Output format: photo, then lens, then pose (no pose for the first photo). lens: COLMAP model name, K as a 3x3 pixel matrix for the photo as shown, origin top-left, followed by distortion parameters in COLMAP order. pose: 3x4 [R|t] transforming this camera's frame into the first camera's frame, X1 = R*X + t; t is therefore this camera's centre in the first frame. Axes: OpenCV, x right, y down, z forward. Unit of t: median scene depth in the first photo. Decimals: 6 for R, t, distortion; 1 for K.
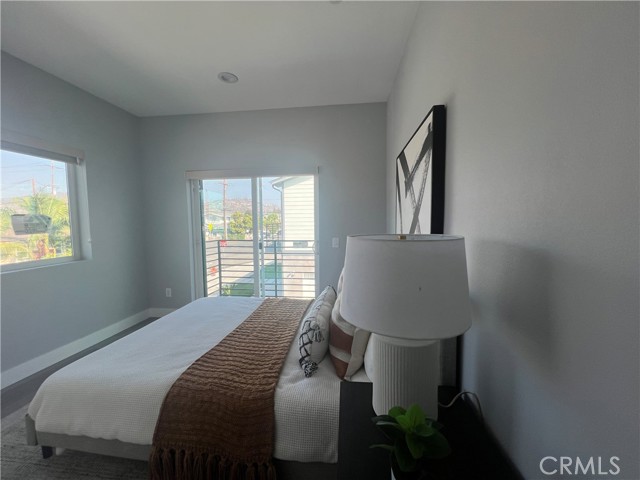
lens RADIAL K [[258.8, 0, 317.7], [0, 258.8, 239.3], [0, 0, 1]] dist [-0.001453, -0.000150]
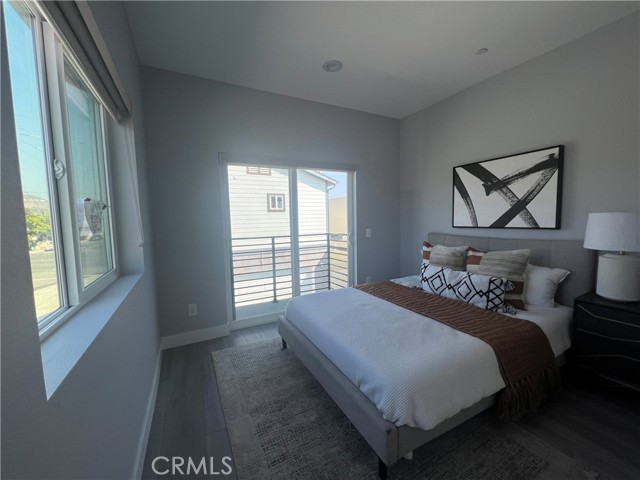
lens RADIAL K [[258.8, 0, 315.1], [0, 258.8, 238.6], [0, 0, 1]] dist [-0.001453, -0.000150]
pose [[0.825798, -0.056423, 0.561136, -0.723618], [0.059186, 0.998159, 0.013264, 0.008691], [-0.560851, 0.022258, 0.827617, 0.171874]]
